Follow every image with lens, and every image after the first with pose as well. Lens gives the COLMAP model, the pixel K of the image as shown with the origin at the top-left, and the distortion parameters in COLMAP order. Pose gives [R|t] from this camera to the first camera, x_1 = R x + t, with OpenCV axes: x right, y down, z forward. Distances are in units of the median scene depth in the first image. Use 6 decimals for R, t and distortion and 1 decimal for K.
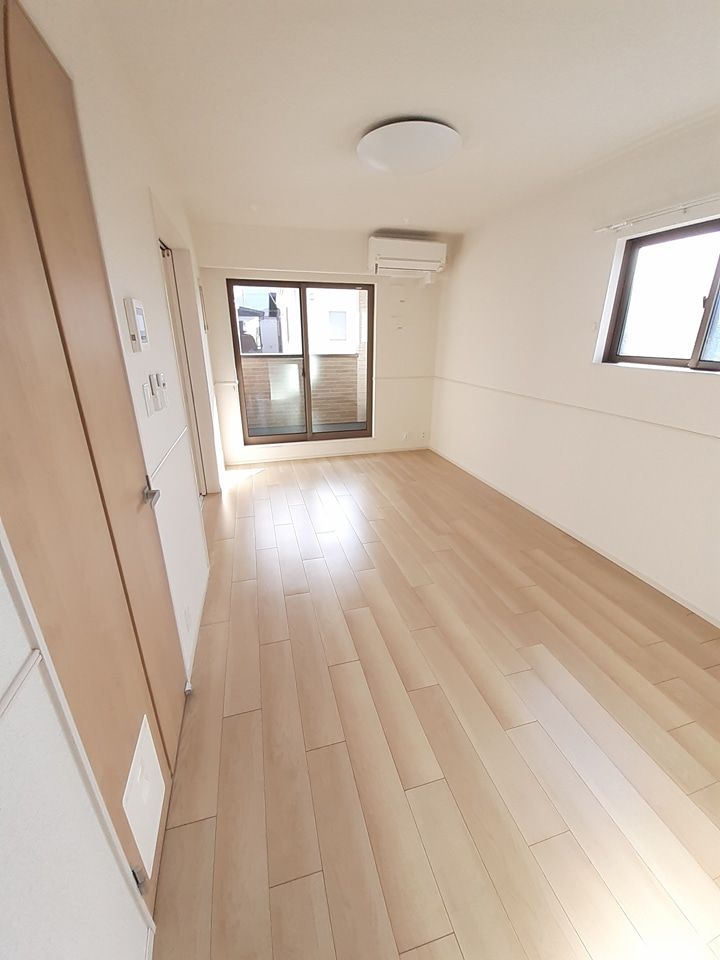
lens RADIAL K [[390.7, 0, 358.7], [0, 390.7, 483.4], [0, 0, 1]] dist [-0.023934, -0.000886]
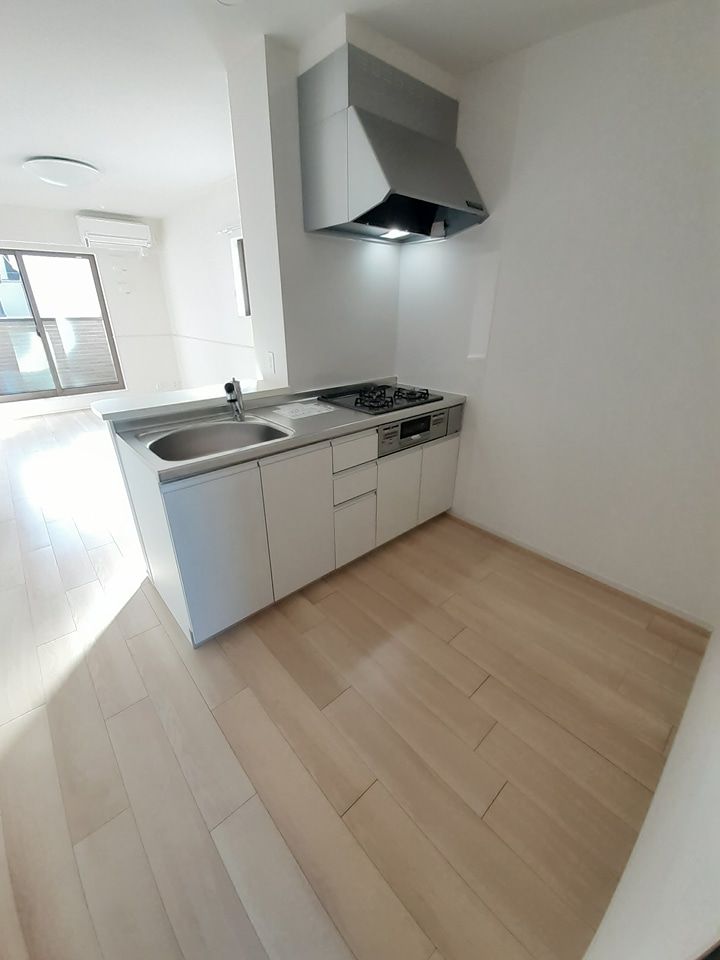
lens RADIAL K [[390.7, 0, 365.7], [0, 390.7, 476.3], [0, 0, 1]] dist [-0.023934, -0.000886]
pose [[0.888590, -0.168384, 0.426678, 0.169687], [0.157745, 0.985628, 0.060451, 0.227647], [-0.430725, 0.013590, 0.902381, -0.429431]]
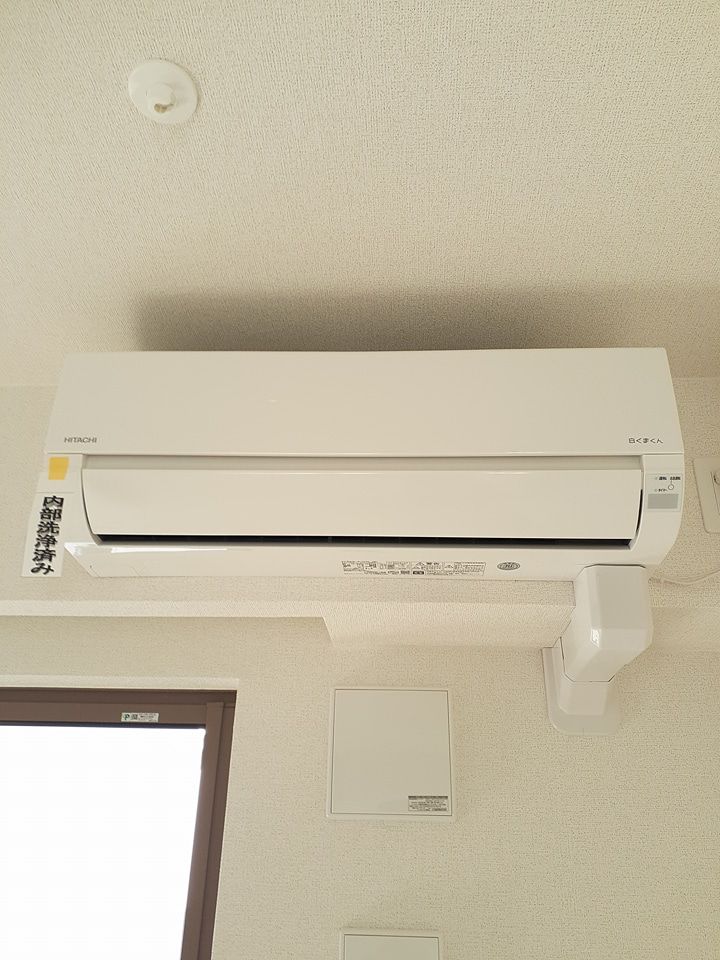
lens RADIAL K [[390.7, 0, 362.8], [0, 390.7, 472.4], [0, 0, 1]] dist [-0.023934, -0.000886]
pose [[0.961552, -0.165375, -0.219248, 0.145915], [-0.098671, 0.537002, -0.837791, -0.433638], [0.256286, 0.827212, 0.500037, 0.861775]]
